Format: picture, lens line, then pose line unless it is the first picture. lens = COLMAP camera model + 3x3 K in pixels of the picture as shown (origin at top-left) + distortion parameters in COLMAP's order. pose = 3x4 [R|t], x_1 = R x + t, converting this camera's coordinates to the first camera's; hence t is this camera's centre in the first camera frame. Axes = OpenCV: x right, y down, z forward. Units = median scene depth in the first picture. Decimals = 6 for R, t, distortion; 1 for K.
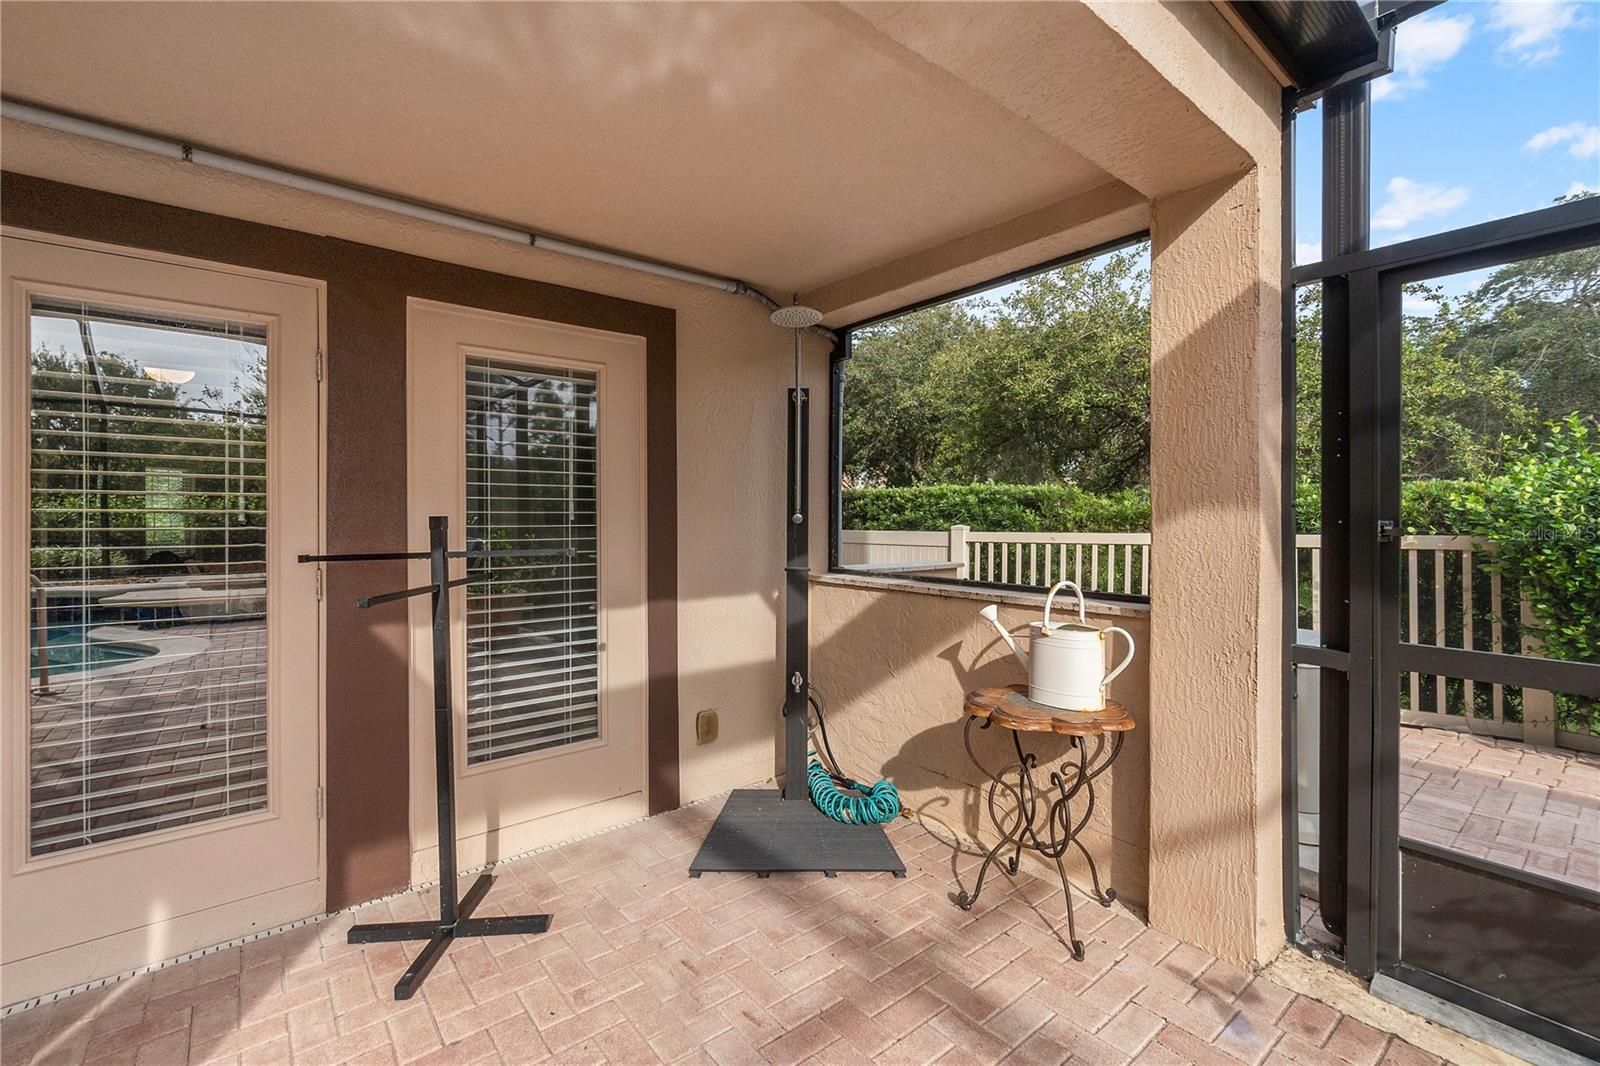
lens RADIAL K [[690.4, 0, 798.0], [0, 690.4, 518.3], [0, 0, 1]] dist [0.000373, 0.000632]
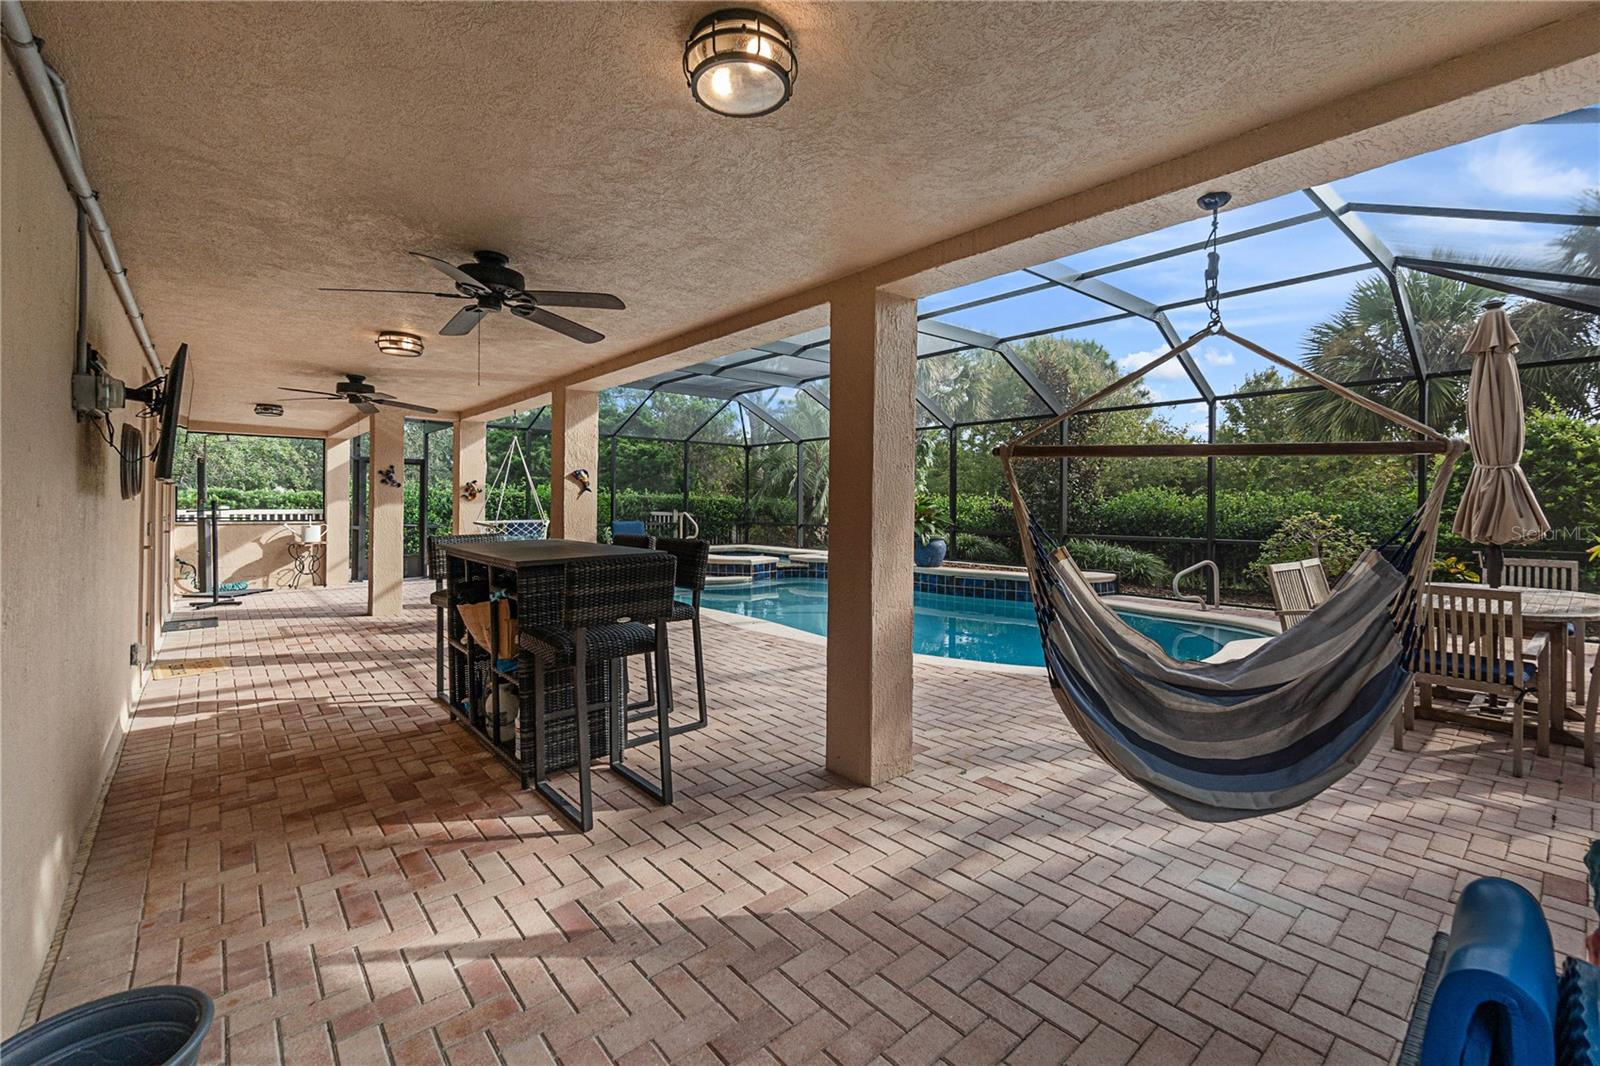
lens RADIAL K [[687.0, 0, 794.8], [0, 687.0, 504.7], [0, 0, 1]] dist [-0.000168, 0.000060]
pose [[-0.023072, -0.001382, 0.999733, -4.410956], [0.001359, 0.999998, 0.001414, 0.005735], [-0.999733, 0.001391, -0.023070, -2.244675]]
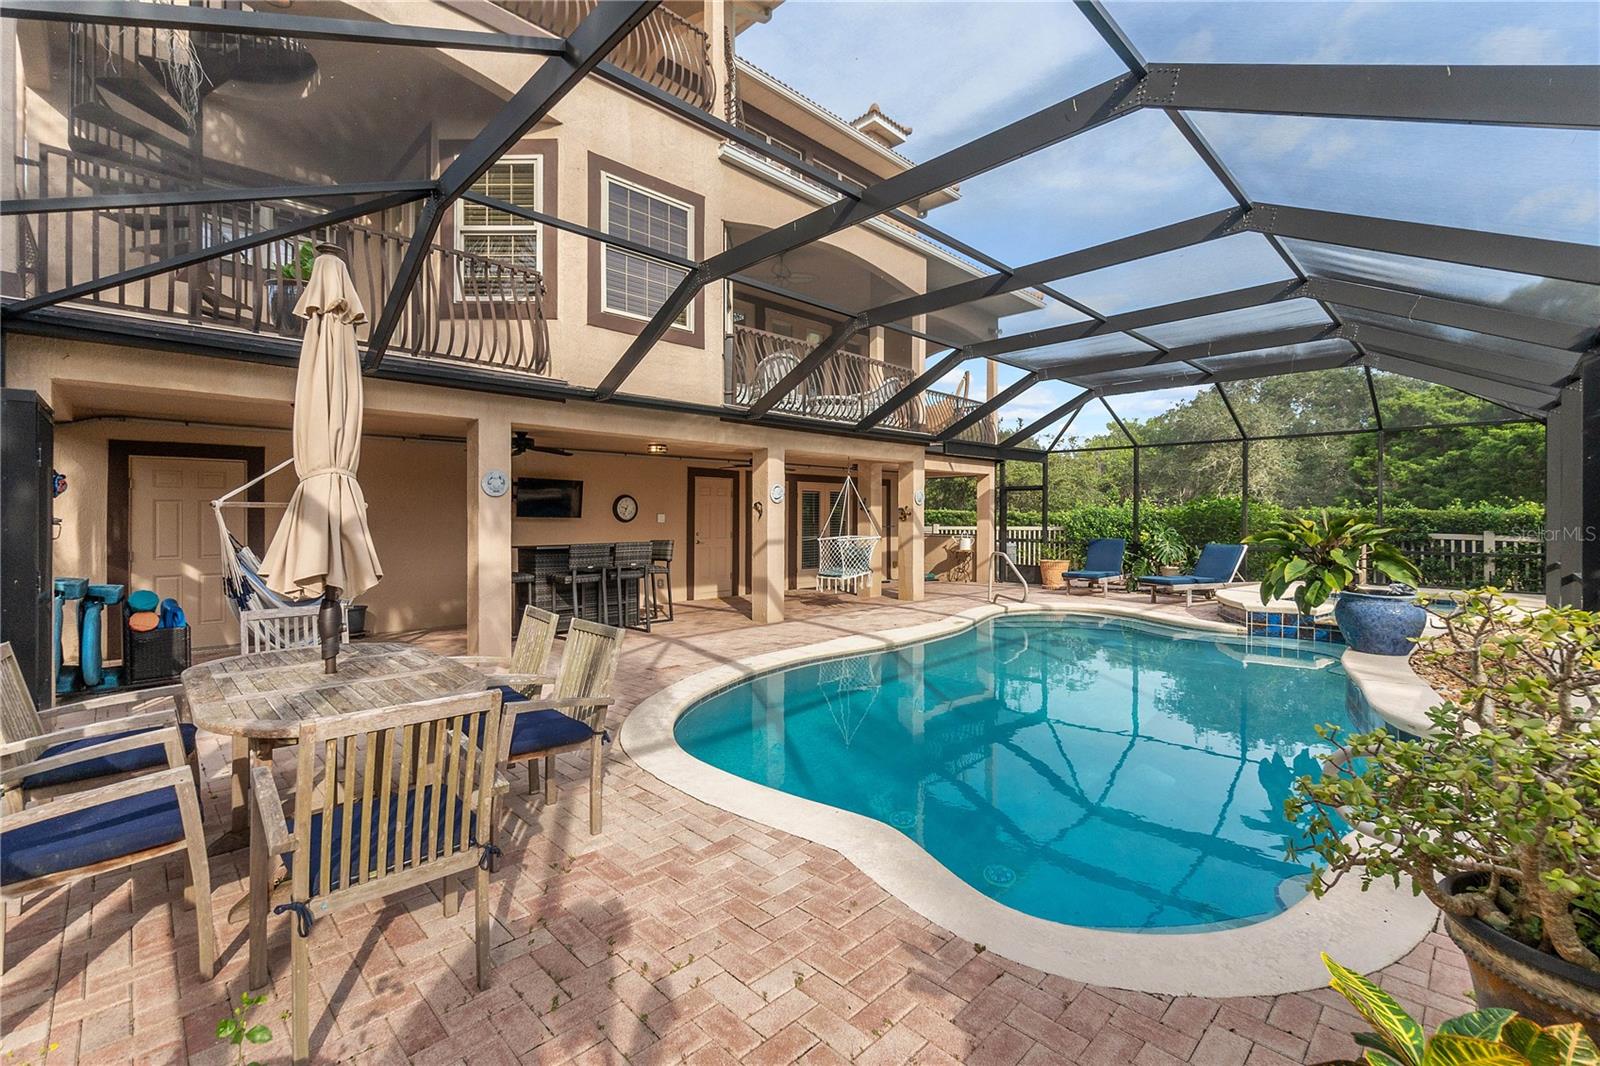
lens RADIAL K [[690.4, 0, 798.0], [0, 690.4, 518.3], [0, 0, 1]] dist [0.000373, 0.000632]
pose [[0.995011, -0.002319, 0.099740, -1.883853], [0.002793, 0.999985, -0.004613, -0.009732], [-0.099728, 0.004868, 0.995003, -5.470447]]
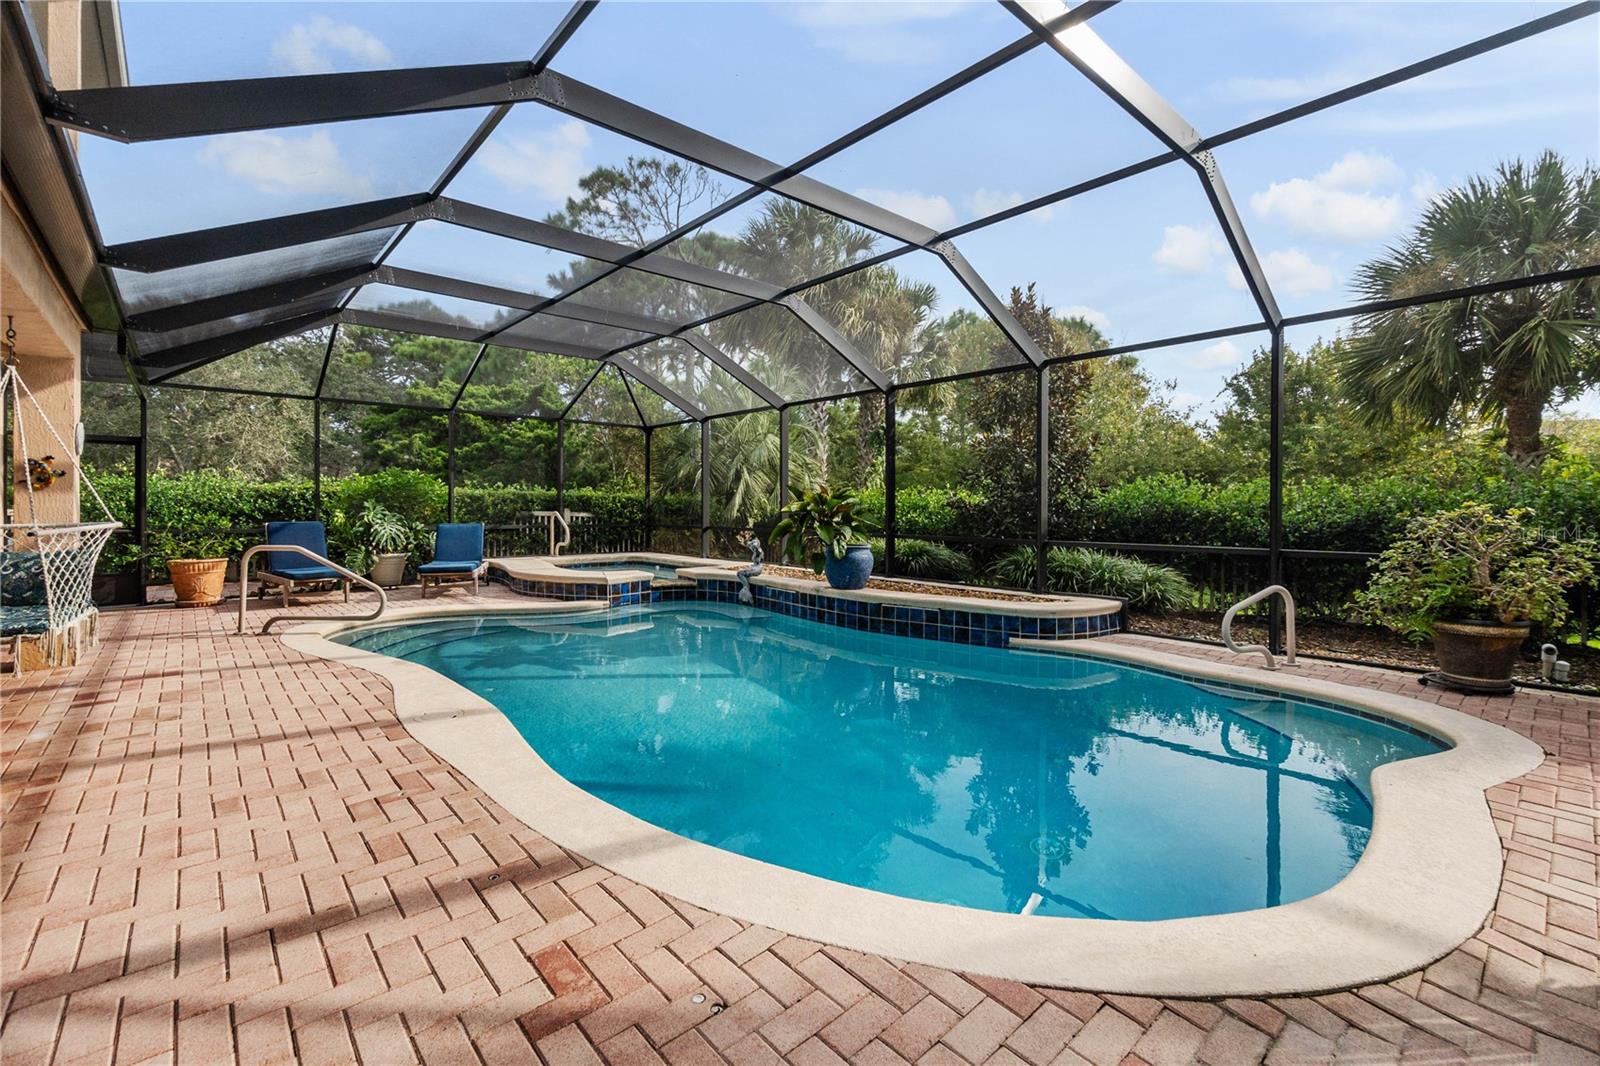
lens RADIAL K [[690.4, 0, 798.0], [0, 690.4, 518.3], [0, 0, 1]] dist [0.000373, 0.000632]
pose [[-0.047306, -0.019366, 0.998693, -2.930768], [0.004519, 0.999798, 0.019602, 0.045157], [-0.998870, 0.005440, -0.047209, -2.889919]]
